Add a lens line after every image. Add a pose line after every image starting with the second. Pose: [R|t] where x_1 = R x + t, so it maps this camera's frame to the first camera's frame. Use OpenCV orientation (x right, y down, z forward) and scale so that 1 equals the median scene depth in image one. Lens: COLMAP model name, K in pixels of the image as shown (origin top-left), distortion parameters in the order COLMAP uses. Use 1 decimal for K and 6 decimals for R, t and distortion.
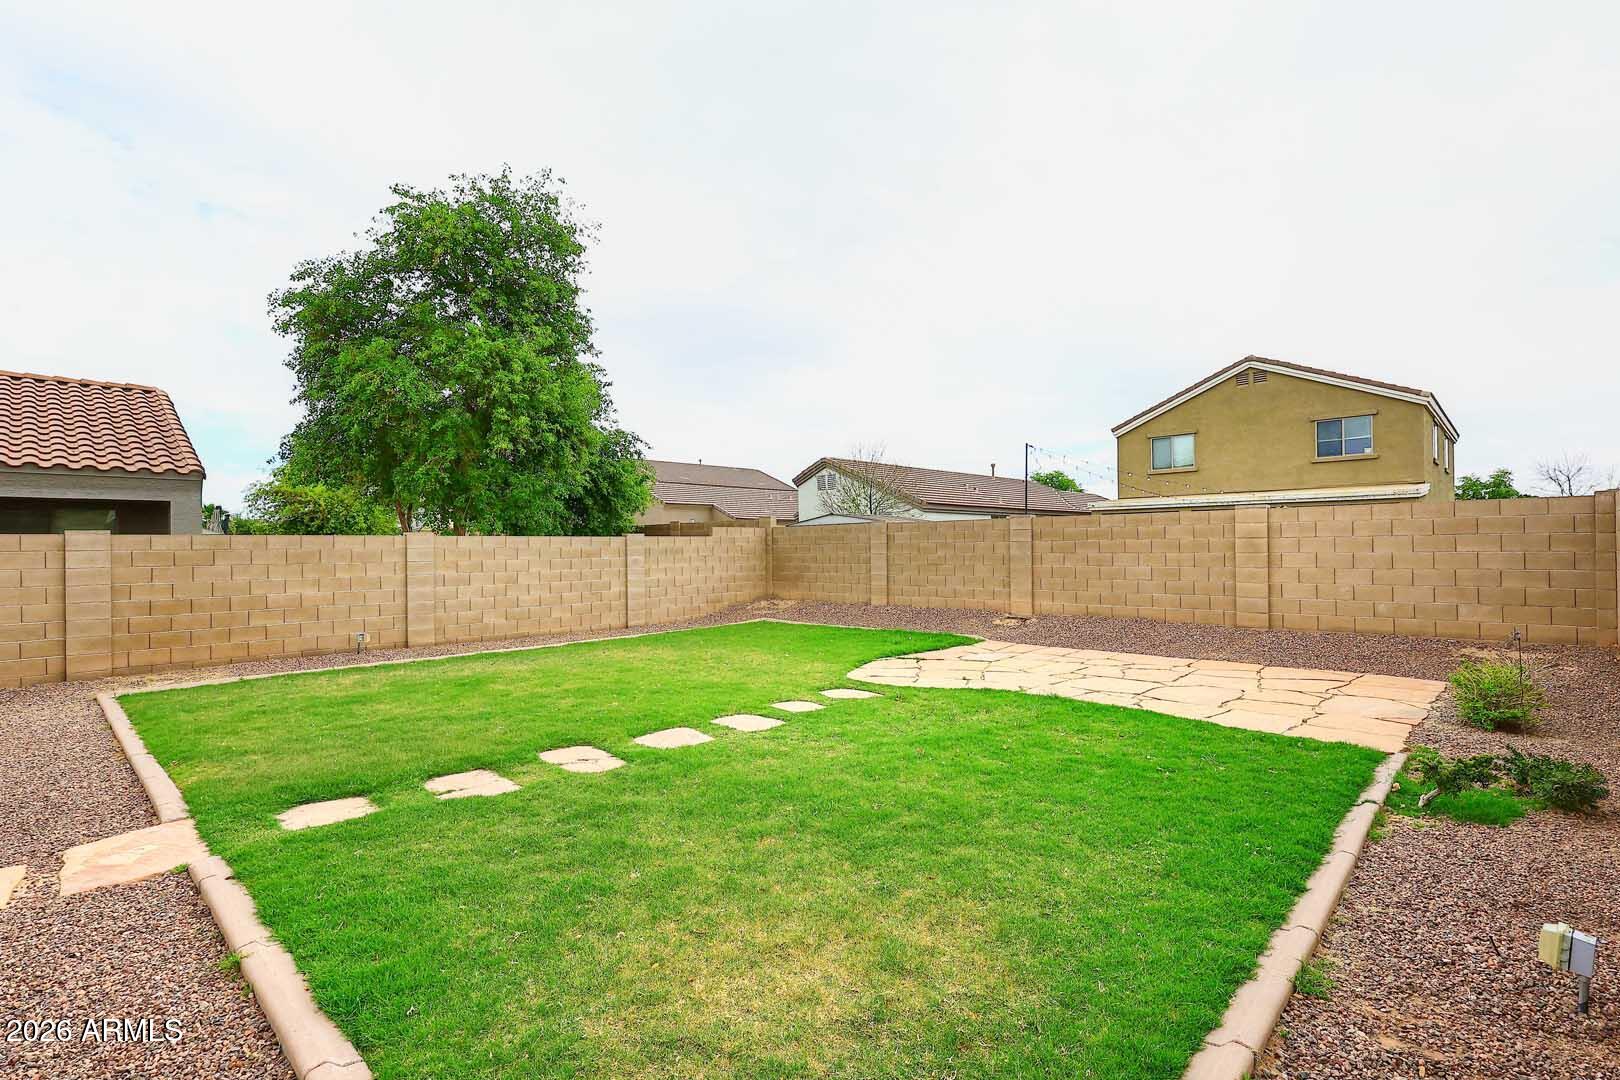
lens RADIAL K [[748.6, 0, 802.6], [0, 748.6, 549.6], [0, 0, 1]] dist [0.002753, -0.000181]
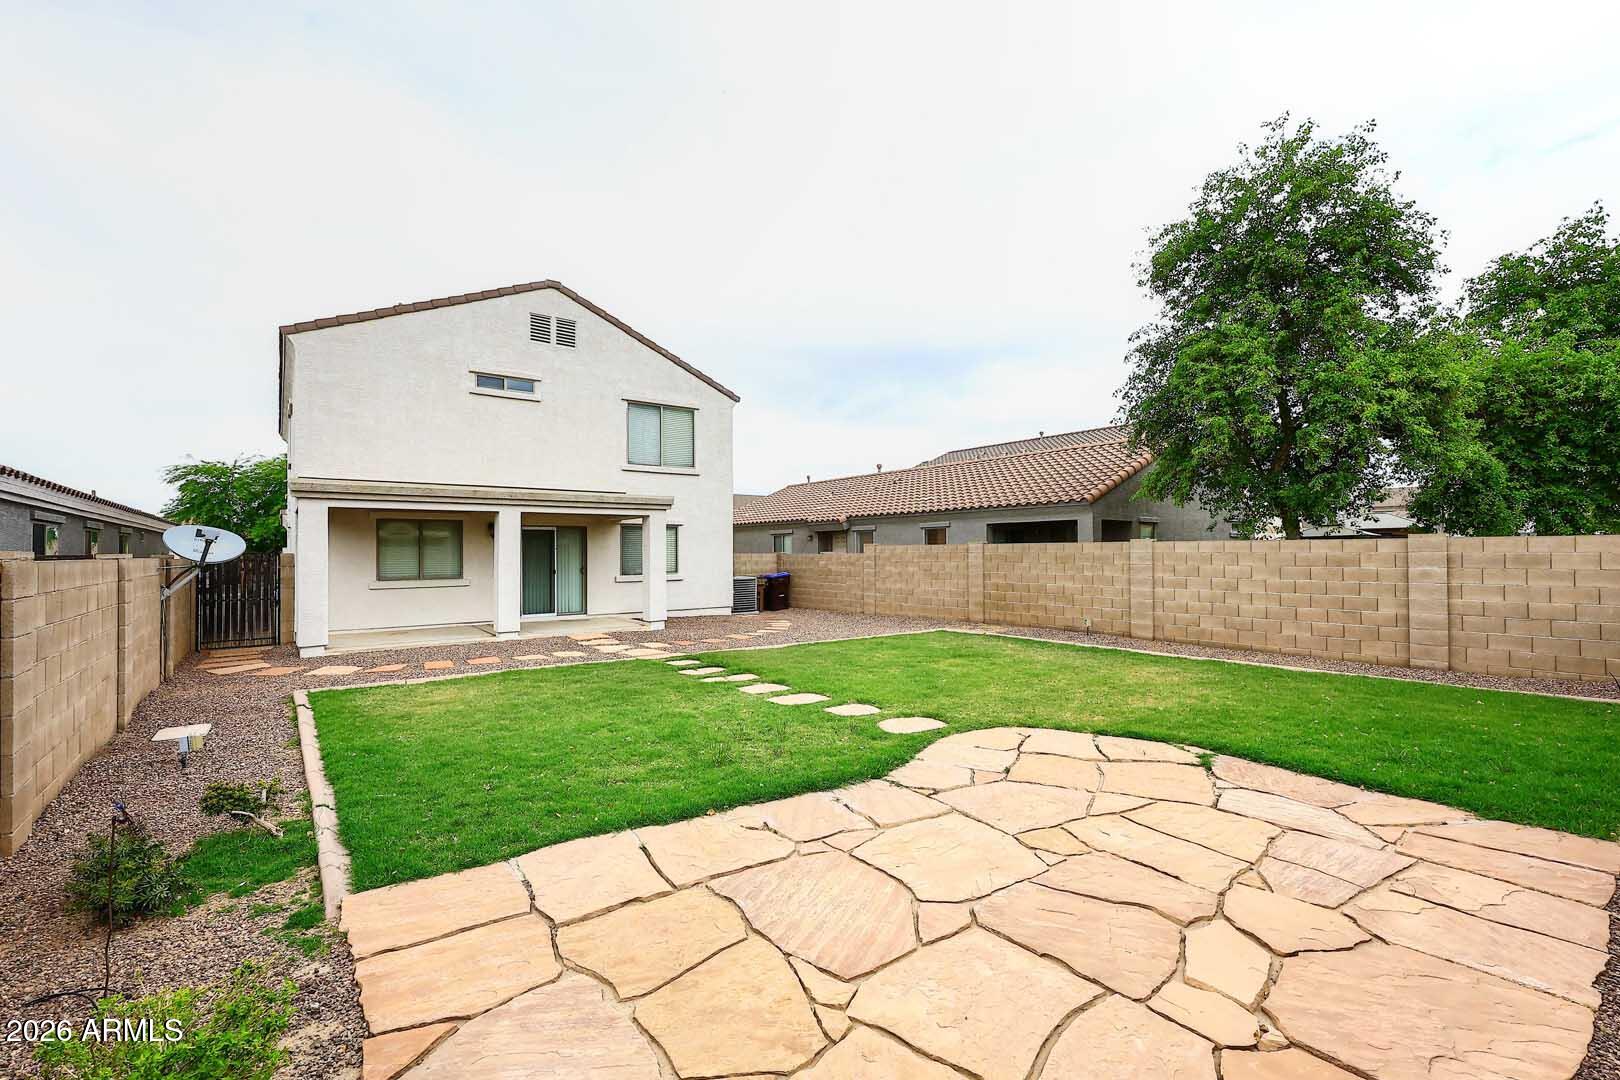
lens RADIAL K [[717.1, 0, 807.9], [0, 717.1, 543.5], [0, 0, 1]] dist [0.000319, 0.000025]
pose [[-0.165895, -0.006847, -0.986120, 0.534256], [-0.004581, 0.999970, -0.006172, -0.005614], [0.986133, 0.003493, -0.165922, 0.559891]]
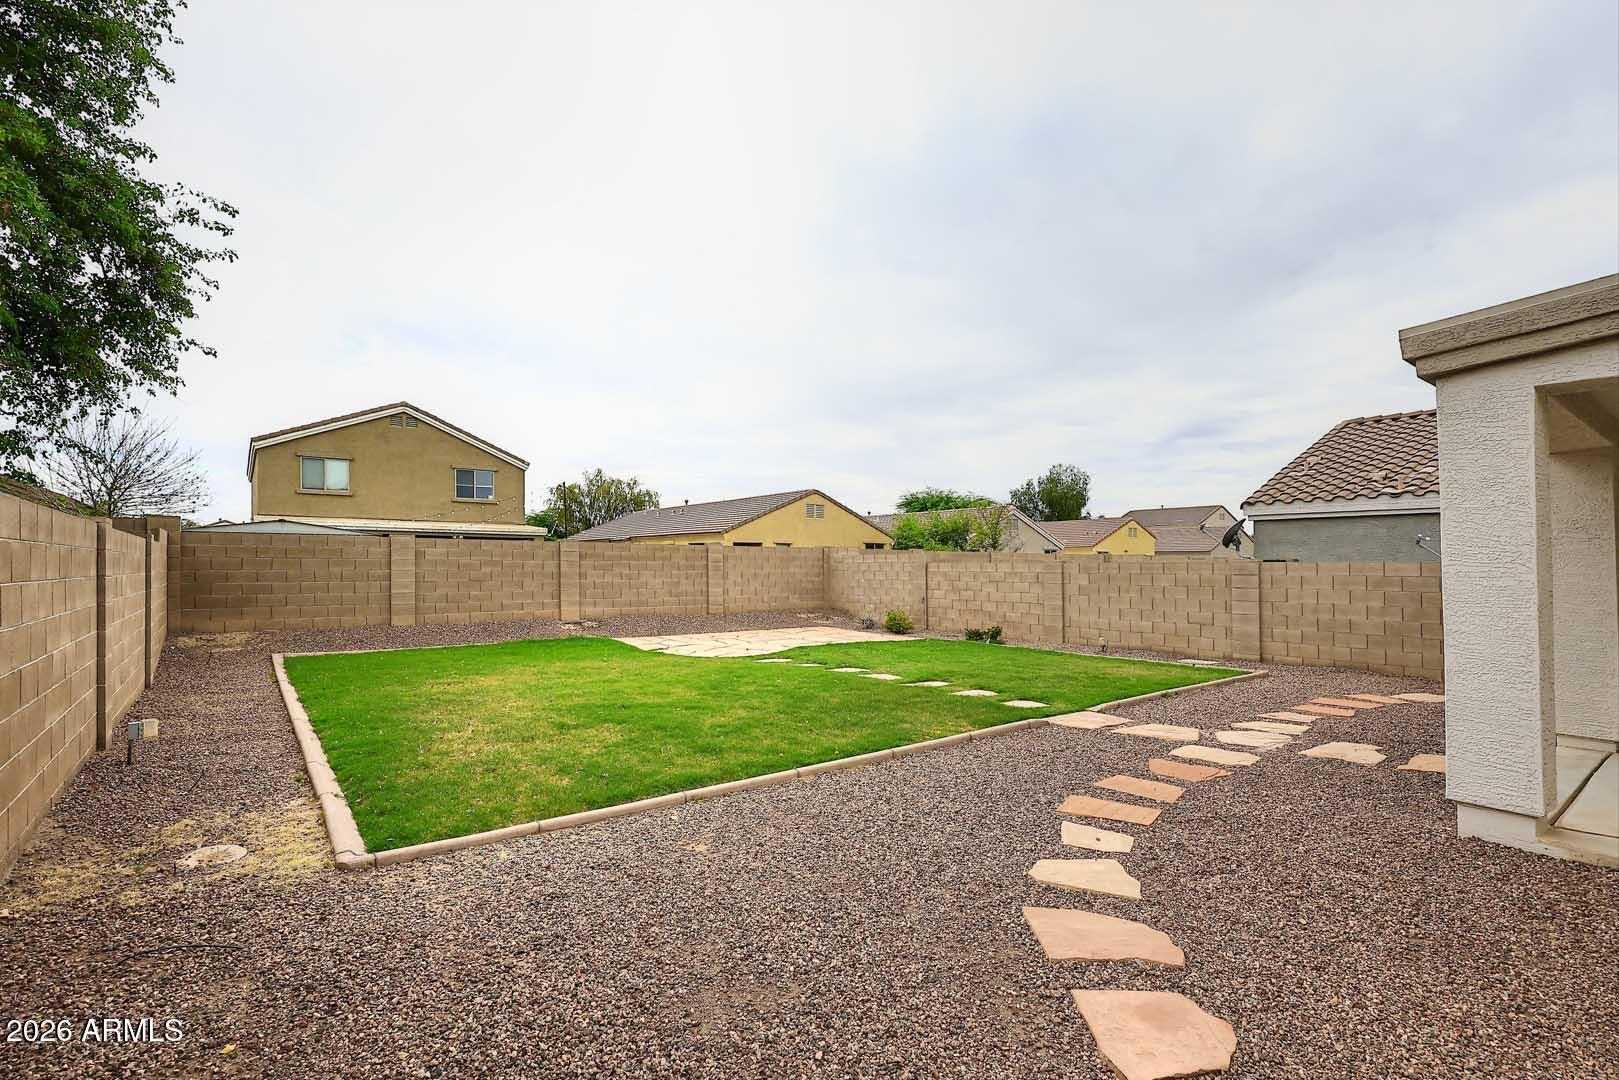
lens RADIAL K [[748.1, 0, 809.5], [0, 748.1, 565.1], [0, 0, 1]] dist [0.002753, -0.000181]
pose [[0.150824, 0.015766, 0.988435, -0.769060], [-0.002881, 0.999876, -0.015509, 0.012483], [-0.988556, -0.000509, 0.150850, 0.377633]]
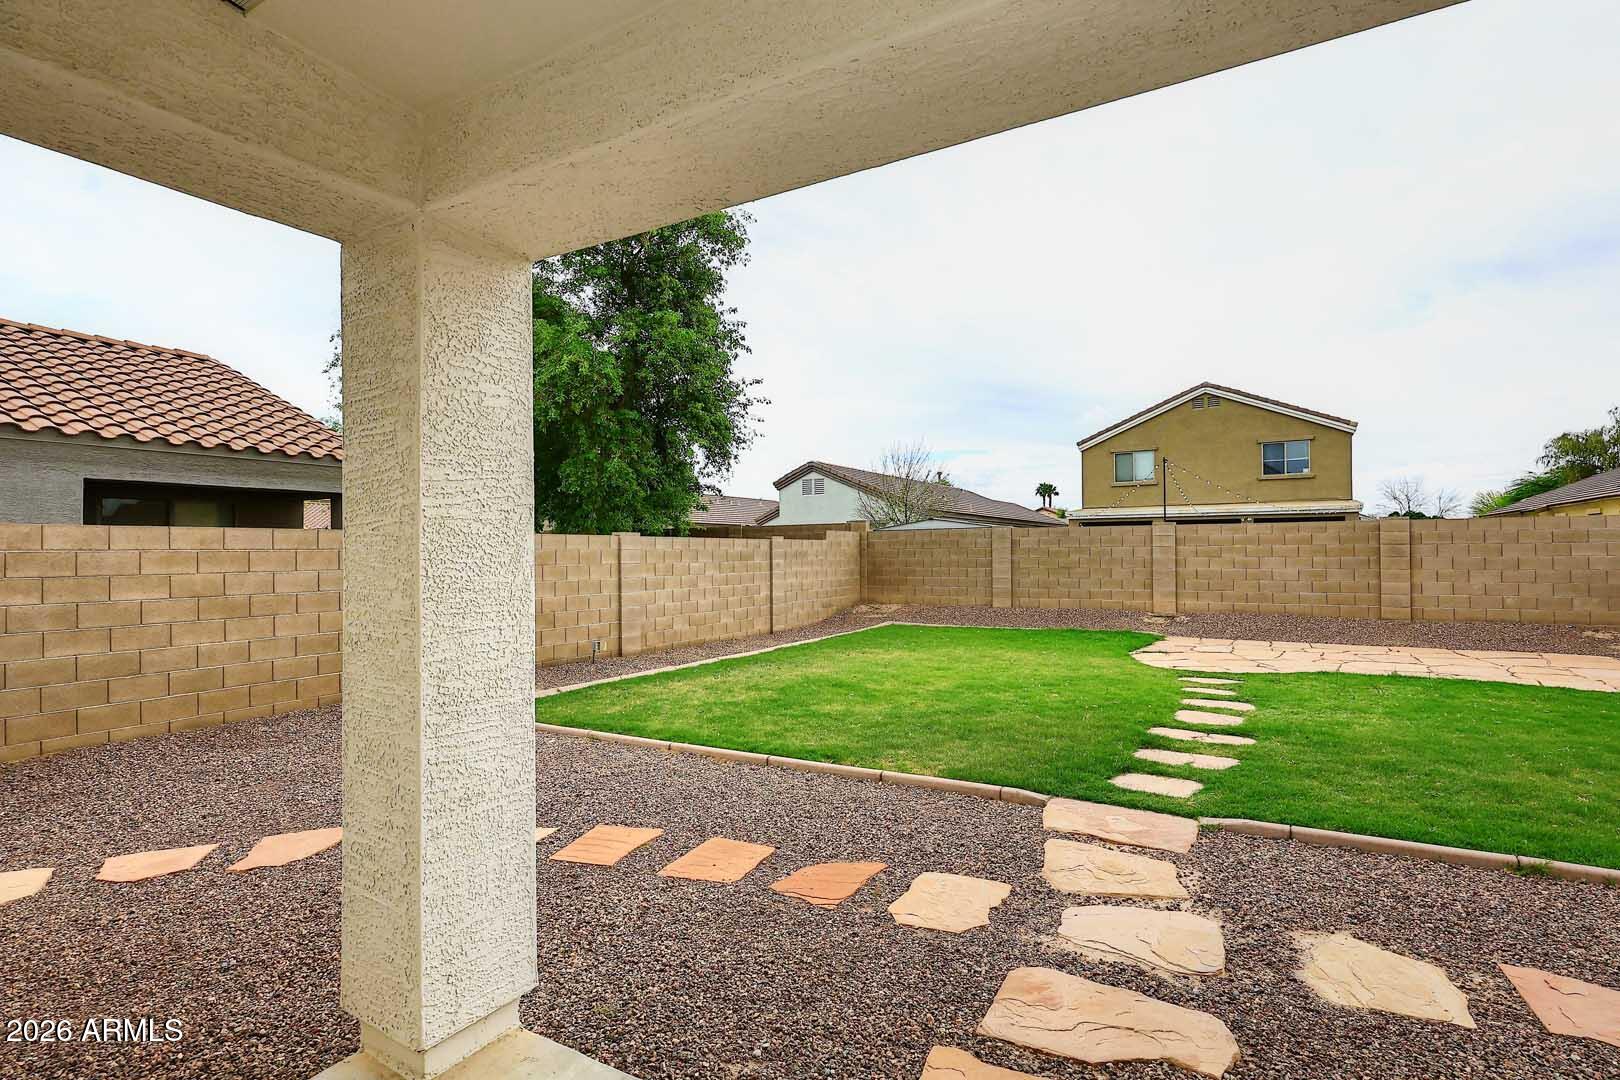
lens RADIAL K [[786.2, 0, 812.2], [0, 786.2, 550.1], [0, 0, 1]] dist [0.004070, 0.000107]
pose [[0.972780, 0.005561, 0.231662, -0.424828], [-0.003634, 0.999955, -0.008746, 0.005625], [-0.231700, 0.007666, 0.972757, -0.002792]]
